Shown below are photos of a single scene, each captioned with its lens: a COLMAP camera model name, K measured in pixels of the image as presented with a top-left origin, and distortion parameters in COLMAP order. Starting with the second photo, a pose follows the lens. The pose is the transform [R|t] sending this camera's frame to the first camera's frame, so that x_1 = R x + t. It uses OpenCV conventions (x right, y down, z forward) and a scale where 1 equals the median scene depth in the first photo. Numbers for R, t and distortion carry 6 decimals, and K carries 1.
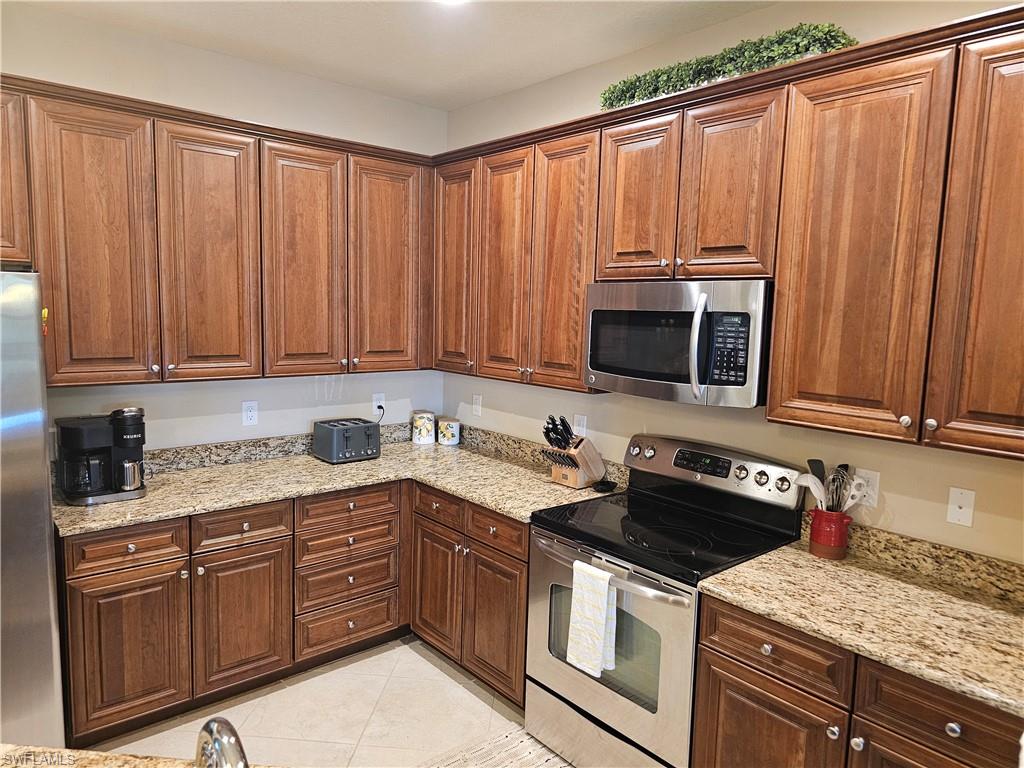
lens RADIAL K [[687.0, 0, 505.4], [0, 687.0, 385.0], [0, 0, 1]] dist [0.039723, -0.029196]
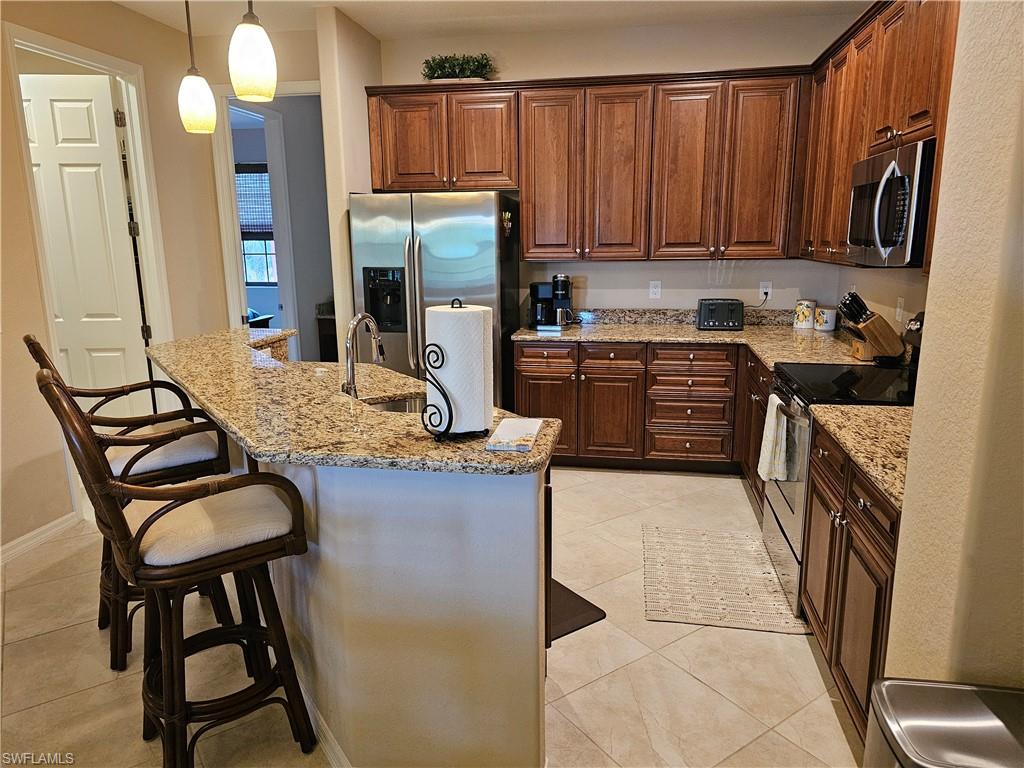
lens RADIAL K [[687.0, 0, 510.0], [0, 687.0, 387.6], [0, 0, 1]] dist [0.039723, -0.029196]
pose [[0.635943, 0.134516, -0.759922, 0.590498], [-0.060134, 0.990335, 0.124979, 0.090404], [0.769389, -0.033783, 0.637886, -0.131583]]
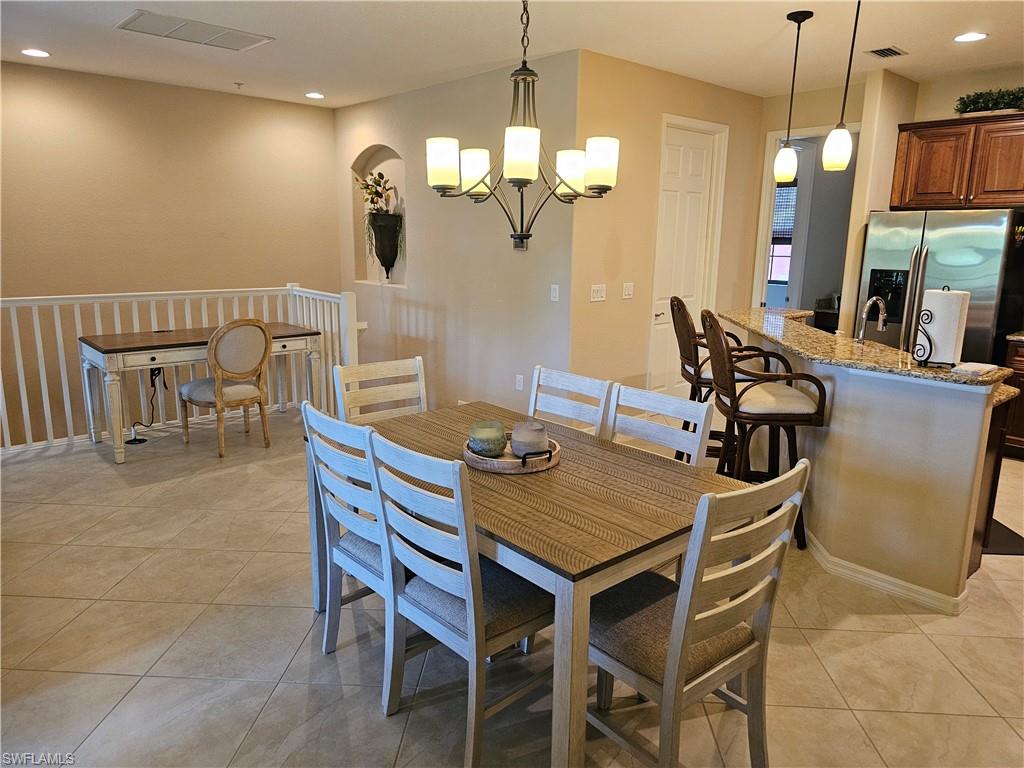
lens RADIAL K [[687.0, 0, 515.2], [0, 687.0, 376.5], [0, 0, 1]] dist [0.039723, -0.029196]
pose [[0.035214, 0.173827, -0.984147, 1.065807], [-0.122540, 0.978077, 0.168370, 0.122897], [0.991839, 0.114668, 0.055742, -0.431967]]
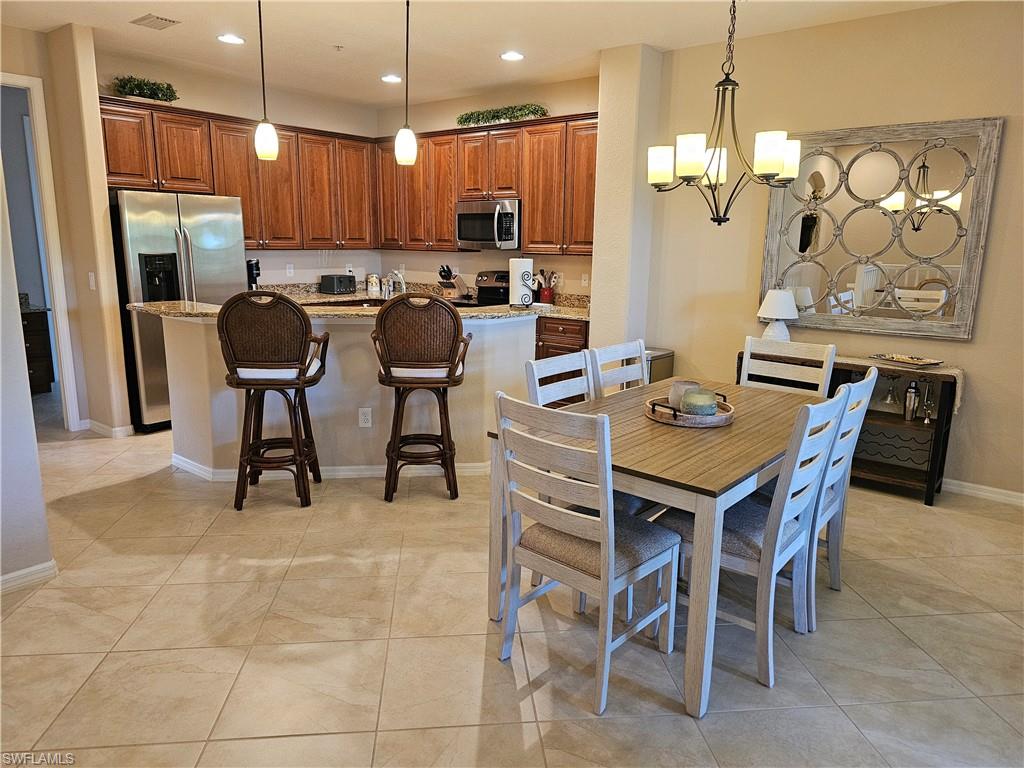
lens RADIAL K [[687.0, 0, 516.6], [0, 687.0, 380.8], [0, 0, 1]] dist [0.039723, -0.029196]
pose [[0.983714, -0.050453, 0.172515, -0.096421], [0.033929, 0.994665, 0.097423, 0.208852], [-0.176510, -0.089983, 0.980177, -1.234598]]
